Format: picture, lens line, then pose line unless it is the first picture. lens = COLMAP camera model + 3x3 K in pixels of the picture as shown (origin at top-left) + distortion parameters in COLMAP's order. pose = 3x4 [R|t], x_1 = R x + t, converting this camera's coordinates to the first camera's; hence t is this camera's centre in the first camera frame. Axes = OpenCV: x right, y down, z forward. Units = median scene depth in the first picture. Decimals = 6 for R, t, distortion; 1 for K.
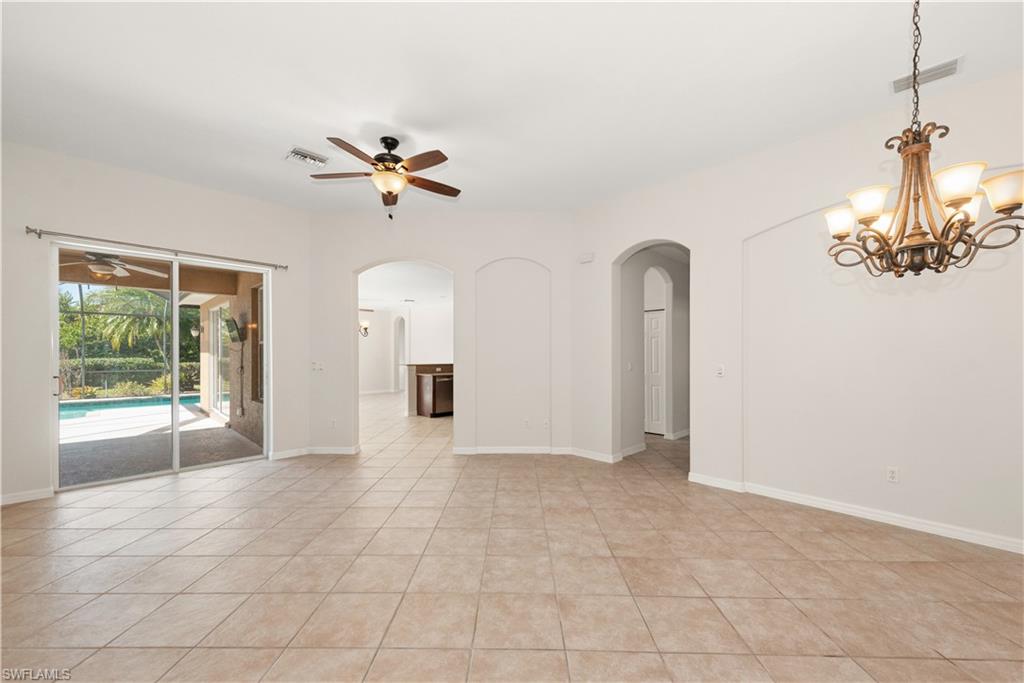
lens RADIAL K [[409.7, 0, 513.5], [0, 409.7, 348.0], [0, 0, 1]] dist [0.014642, -0.001810]
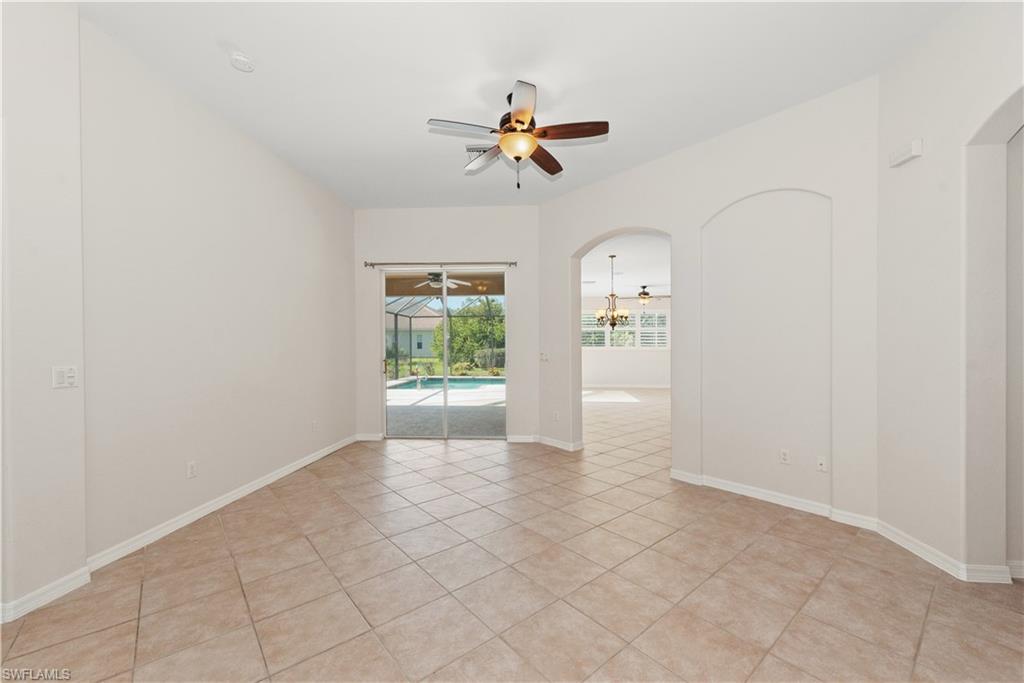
lens RADIAL K [[409.7, 0, 512.9], [0, 409.7, 353.4], [0, 0, 1]] dist [0.014642, -0.001810]
pose [[0.656666, 0.015725, -0.754017, 0.336941], [0.011187, 0.999470, 0.030587, 0.003156], [0.754098, -0.028521, 0.656142, 0.409633]]
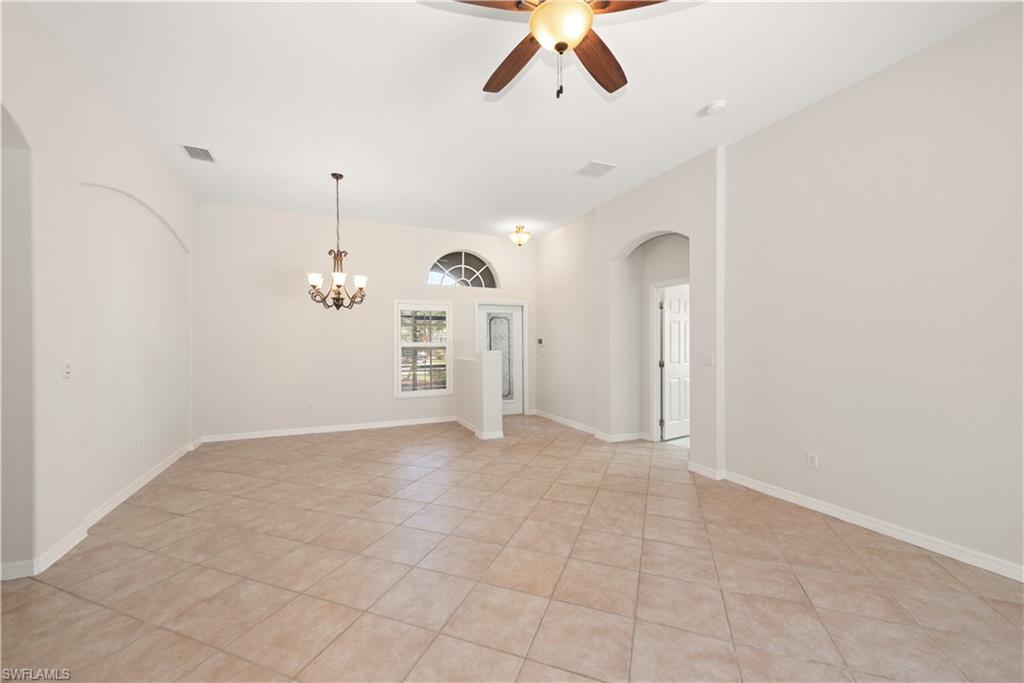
lens RADIAL K [[409.7, 0, 516.0], [0, 409.7, 345.5], [0, 0, 1]] dist [0.014642, -0.001810]
pose [[-0.943561, -0.002376, 0.331191, -0.411025], [-0.003083, 0.999994, -0.001608, 0.016669], [-0.331186, -0.002538, -0.943562, 1.497755]]
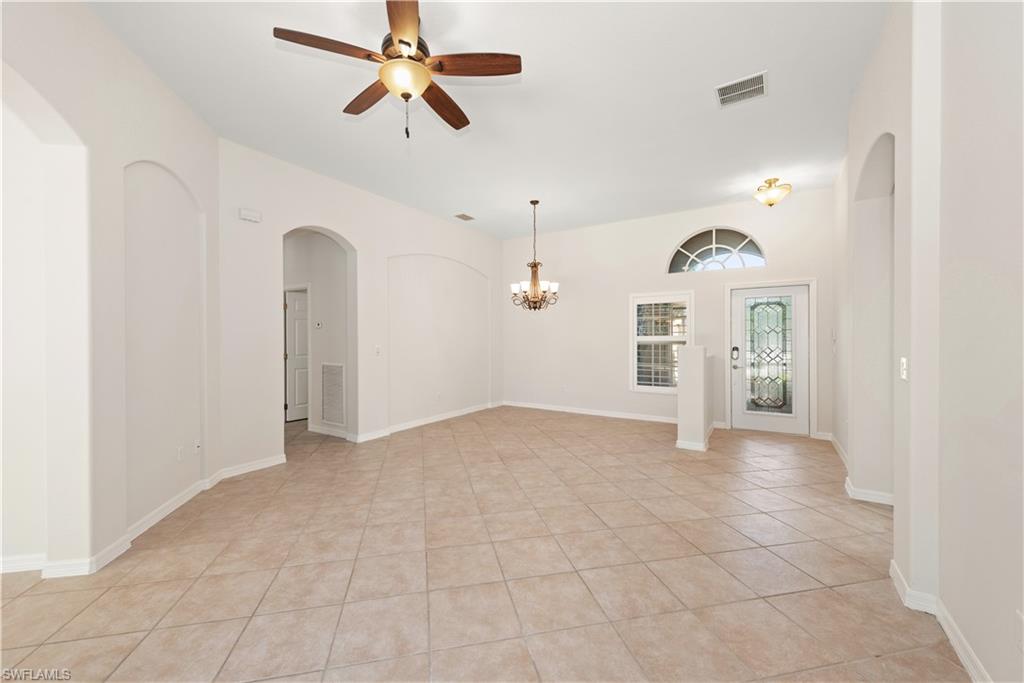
lens RADIAL K [[409.7, 0, 494.9], [0, 409.7, 347.0], [0, 0, 1]] dist [0.014642, -0.001810]
pose [[-0.205913, -0.025906, 0.978227, -0.961861], [-0.003726, 0.999663, 0.025689, 0.005449], [-0.978563, 0.001645, -0.205940, 0.972046]]
